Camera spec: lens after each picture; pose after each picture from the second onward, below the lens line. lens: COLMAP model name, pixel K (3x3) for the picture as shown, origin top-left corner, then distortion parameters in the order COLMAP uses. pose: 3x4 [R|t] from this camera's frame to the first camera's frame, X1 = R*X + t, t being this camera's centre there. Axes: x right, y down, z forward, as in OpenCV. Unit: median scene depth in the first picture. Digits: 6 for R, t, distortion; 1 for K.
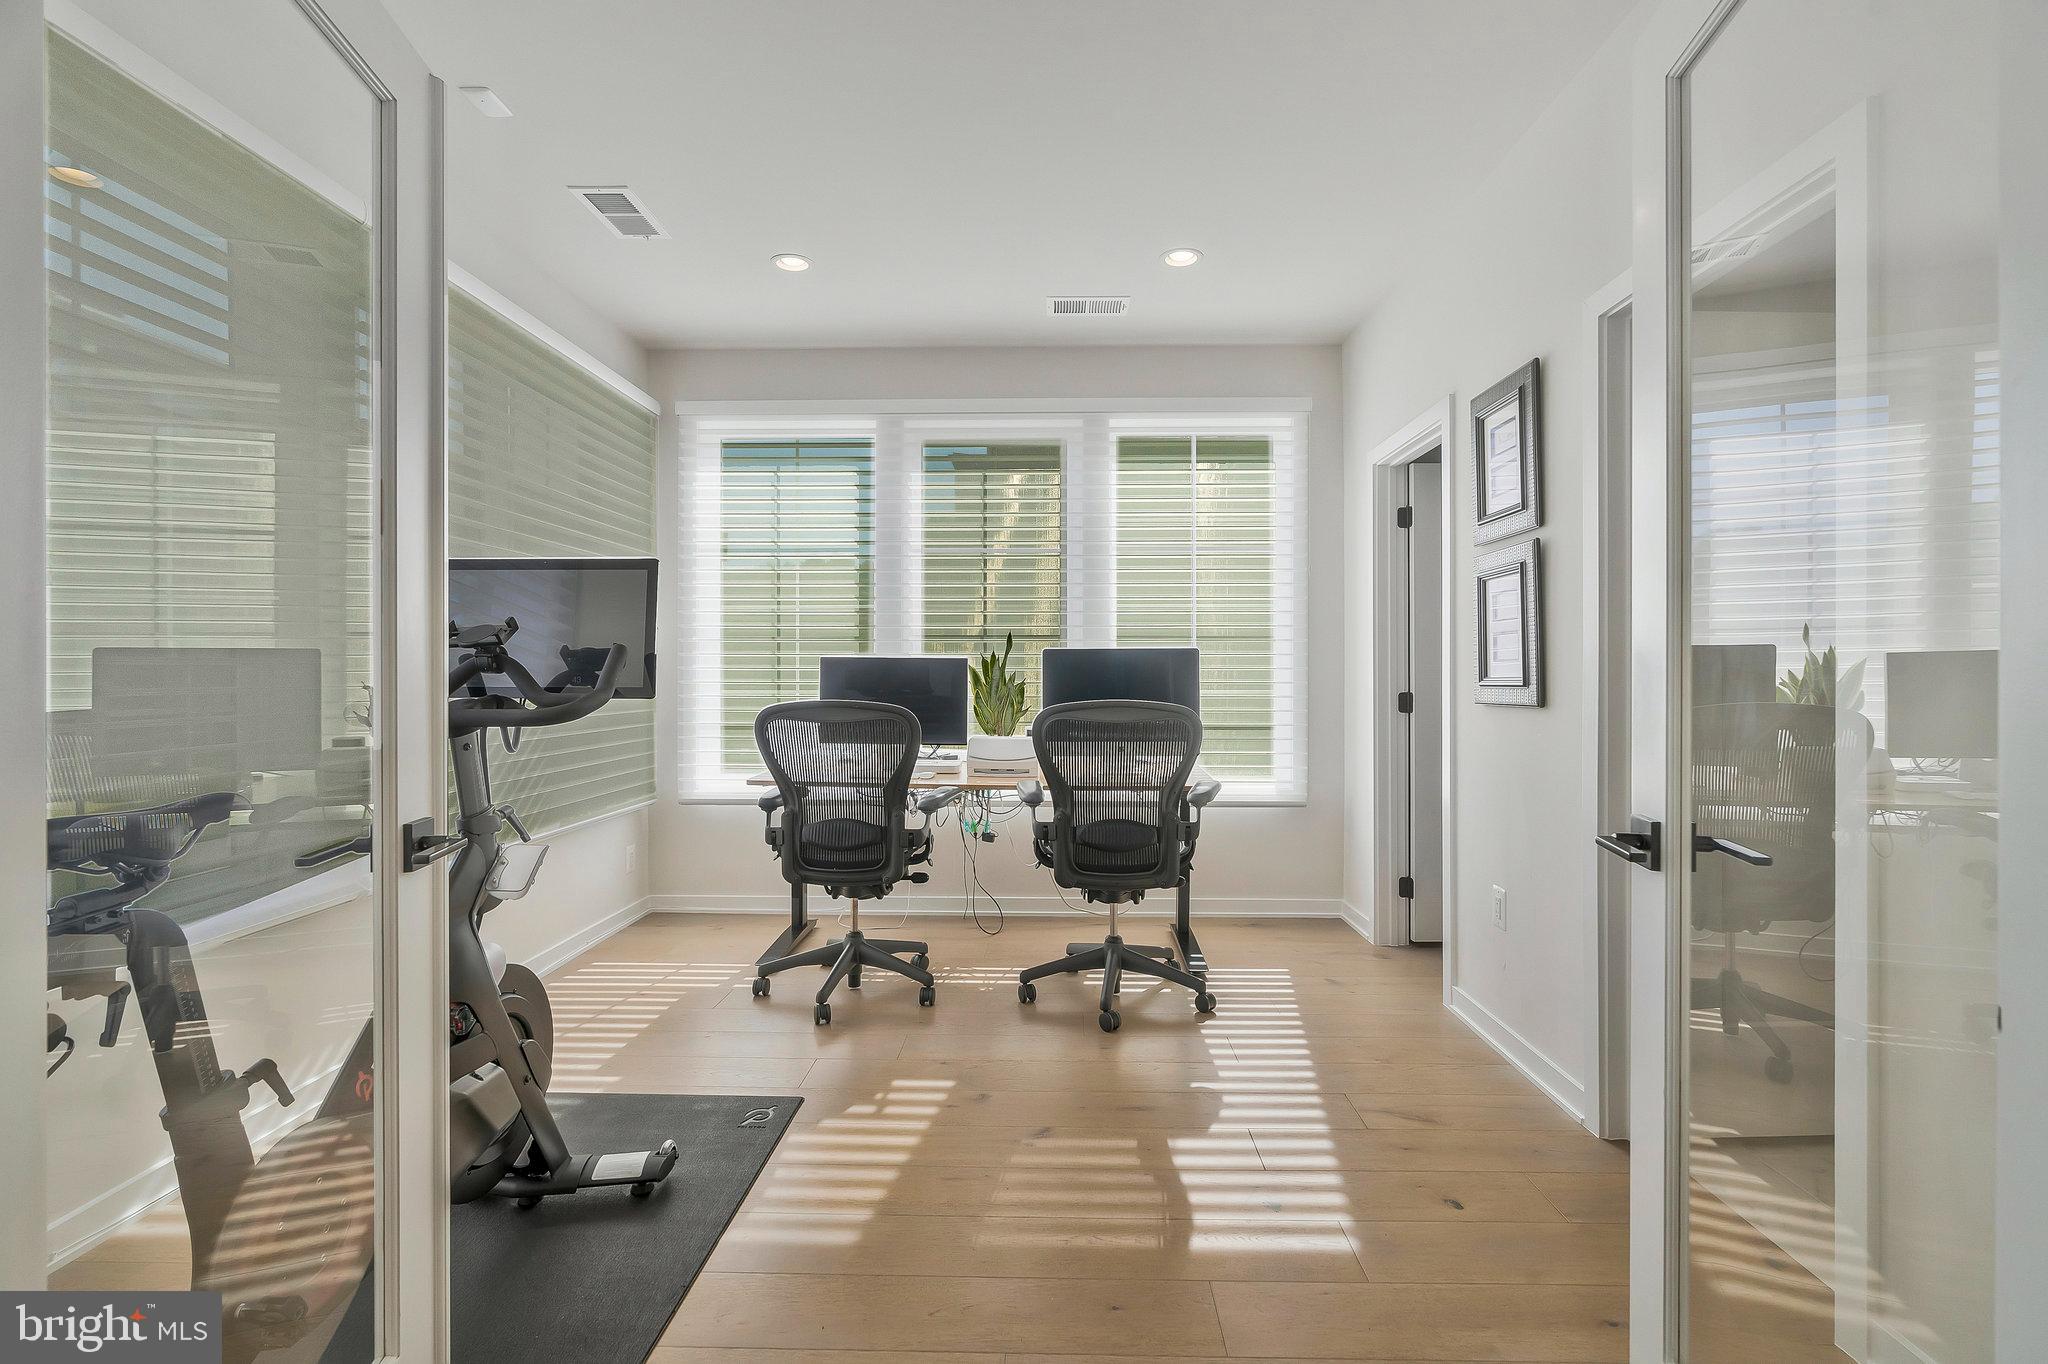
lens RADIAL K [[955.3, 0, 1024.0], [0, 955.3, 682.0], [0, 0, 1]] dist [0.001635, 0.000495]
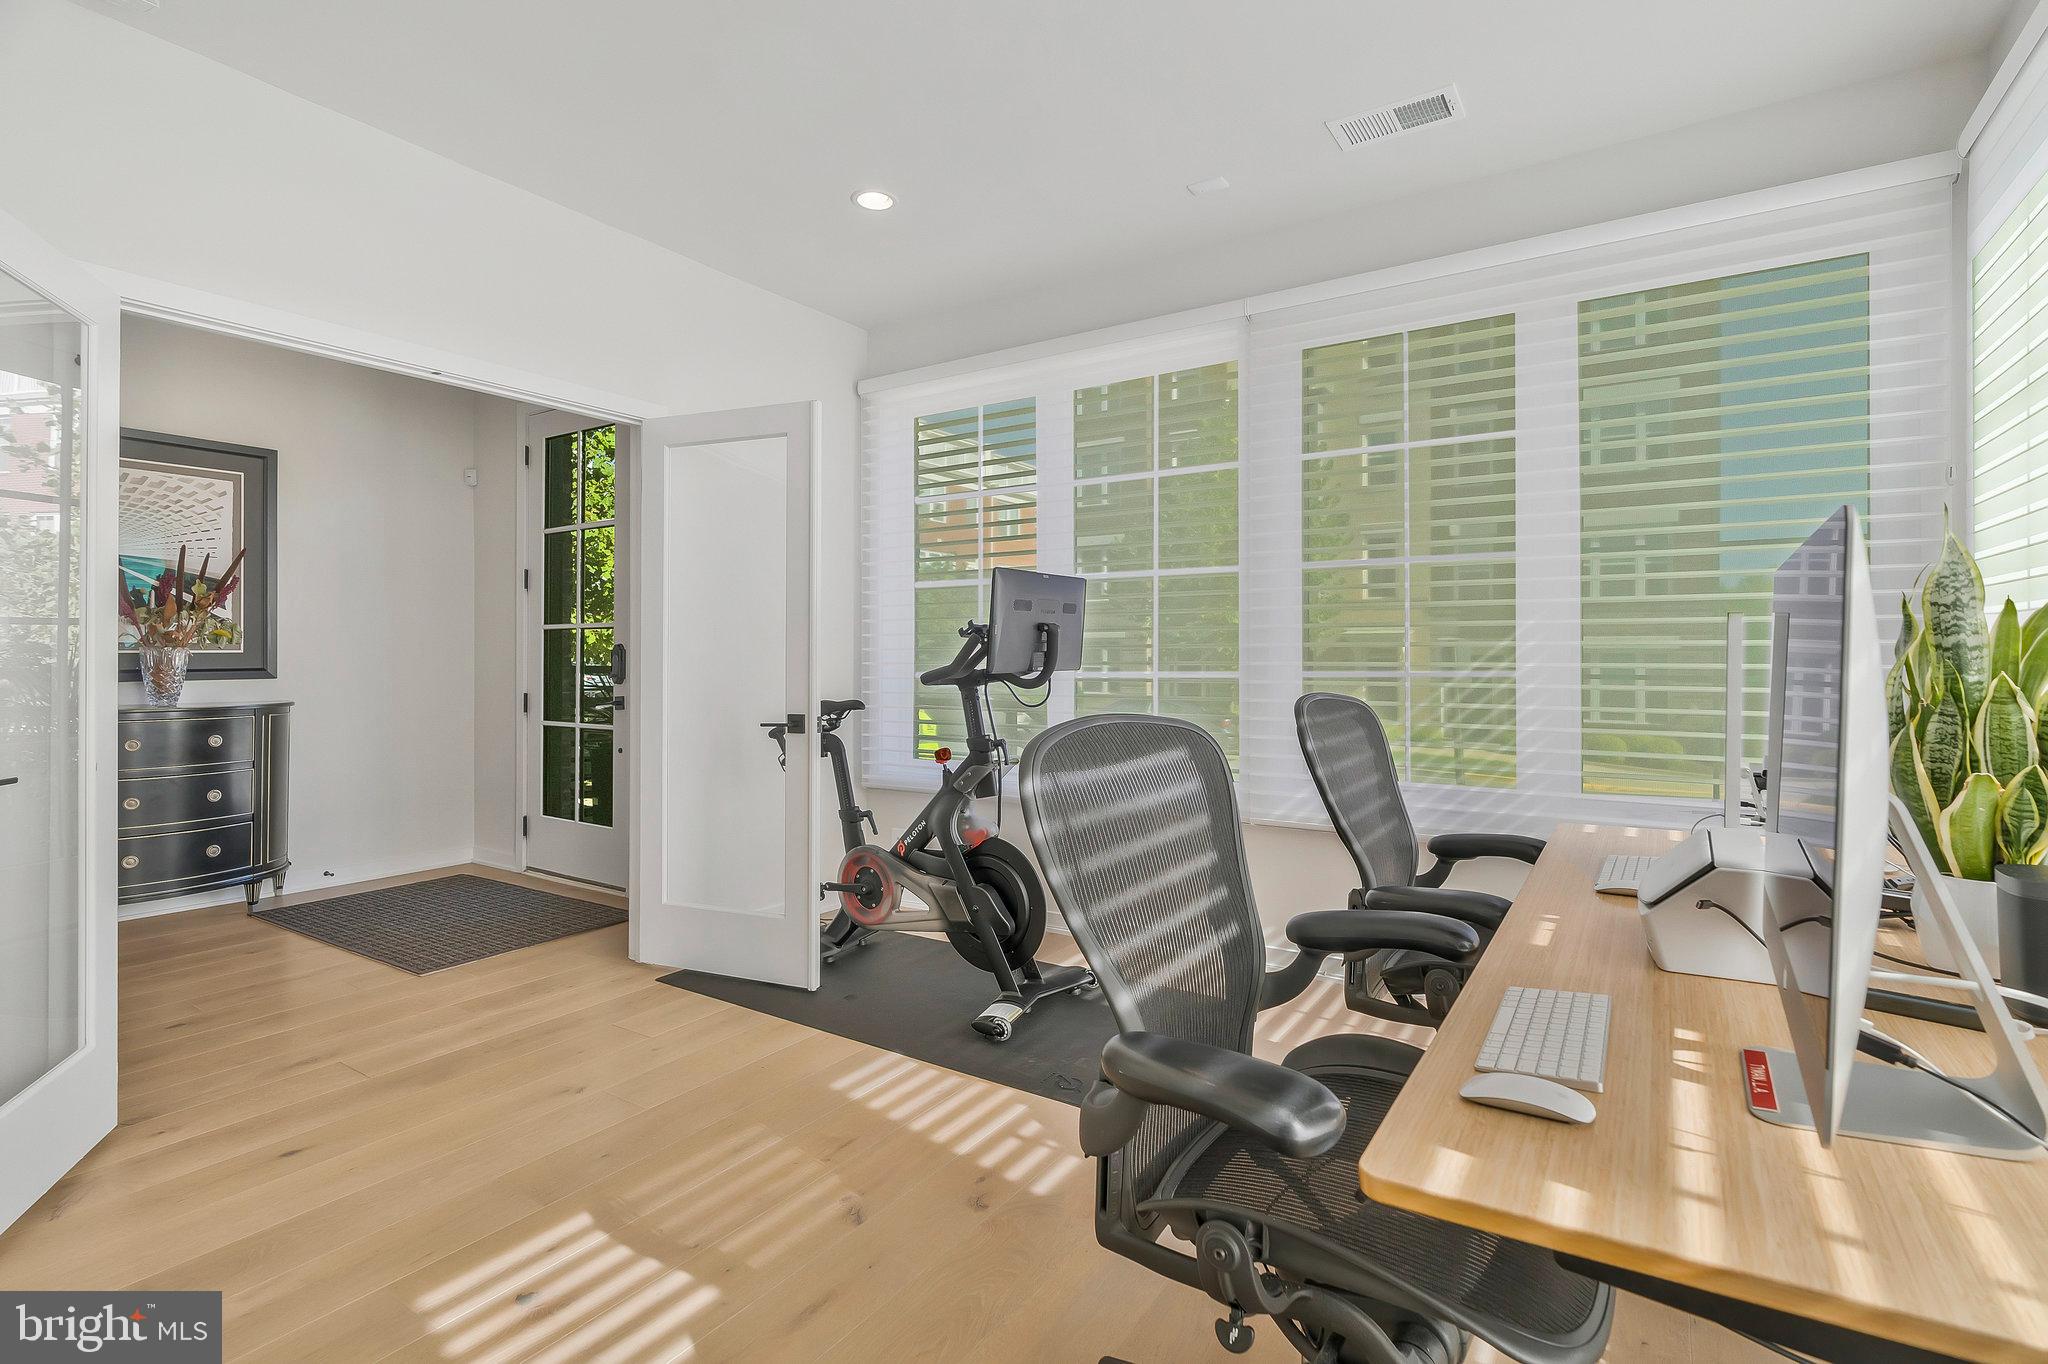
lens RADIAL K [[955.3, 0, 1024.0], [0, 955.3, 682.0], [0, 0, 1]] dist [0.001635, 0.000495]
pose [[-0.522706, 0.014382, -0.852392, 0.704550], [-0.006490, 0.999762, 0.020848, 0.011619], [0.852489, 0.016430, -0.522488, 1.729072]]
